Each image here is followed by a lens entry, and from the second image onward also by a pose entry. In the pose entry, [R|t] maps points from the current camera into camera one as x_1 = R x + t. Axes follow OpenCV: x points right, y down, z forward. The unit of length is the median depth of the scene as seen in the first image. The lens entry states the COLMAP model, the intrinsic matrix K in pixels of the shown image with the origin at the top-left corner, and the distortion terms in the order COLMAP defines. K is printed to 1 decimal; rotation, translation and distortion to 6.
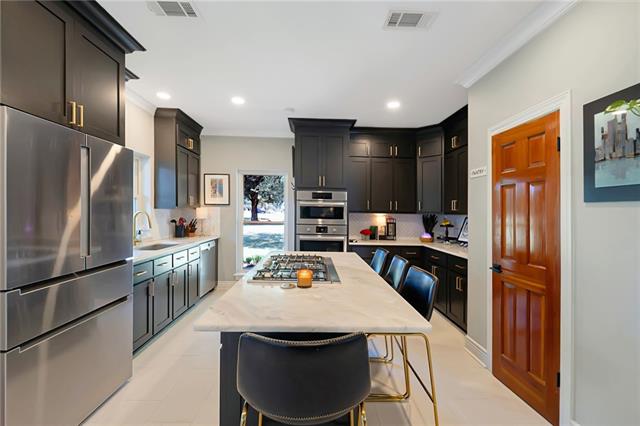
lens RADIAL K [[263.8, 0, 320.1], [0, 263.8, 210.2], [0, 0, 1]] dist [-0.012161, -0.001737]
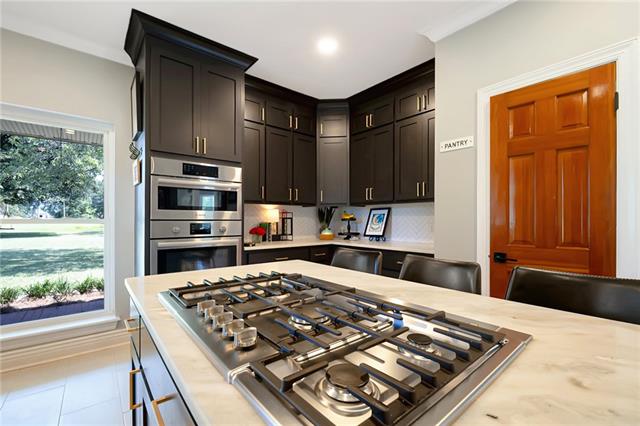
lens RADIAL K [[272.7, 0, 323.6], [0, 272.7, 216.4], [0, 0, 1]] dist [-0.009524, -0.000127]
pose [[0.786189, -0.010670, 0.617894, -0.151368], [0.005886, 0.999935, 0.009778, 0.042224], [-0.617958, -0.004050, 0.786200, 0.359162]]
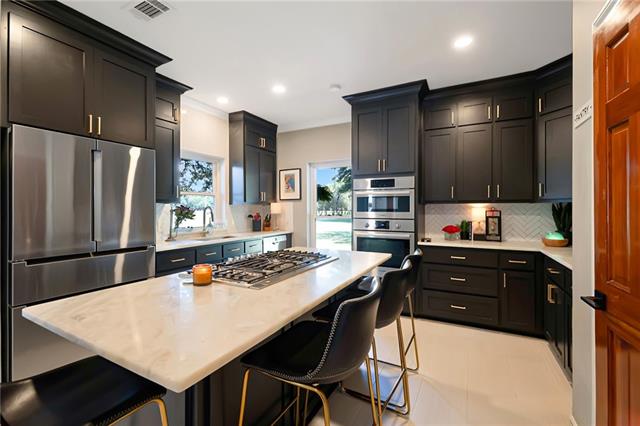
lens RADIAL K [[272.7, 0, 319.8], [0, 272.7, 211.8], [0, 0, 1]] dist [-0.009524, -0.000127]
pose [[0.871713, -0.015308, -0.489777, 0.250957], [0.022138, 0.999722, 0.008155, 0.021871], [0.489516, -0.017951, 0.871810, 0.169564]]
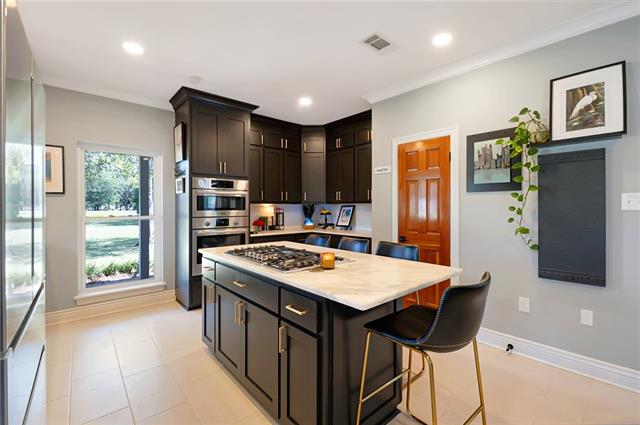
lens RADIAL K [[272.7, 0, 324.0], [0, 272.7, 207.3], [0, 0, 1]] dist [-0.009524, -0.000127]
pose [[0.772360, -0.018251, 0.634923, -0.312329], [0.009781, 0.999810, 0.016842, 0.011025], [-0.635110, -0.006798, 0.772392, 0.072032]]
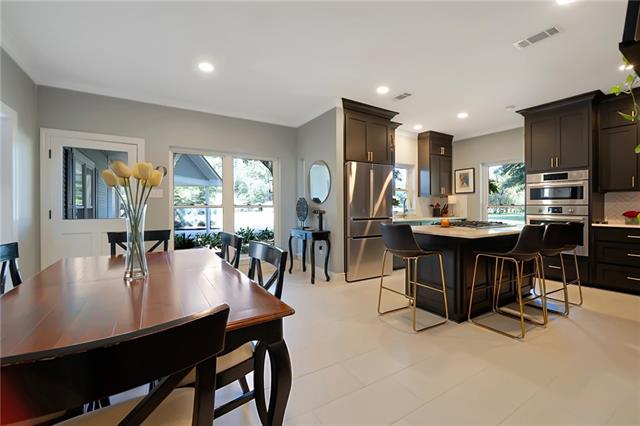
lens RADIAL K [[263.8, 0, 320.5], [0, 263.8, 207.8], [0, 0, 1]] dist [-0.012161, -0.001737]
pose [[0.497008, -0.014534, -0.867624, 0.431064], [0.014636, 0.999858, -0.008365, 0.060458], [0.867622, -0.008541, 0.497151, -0.290265]]
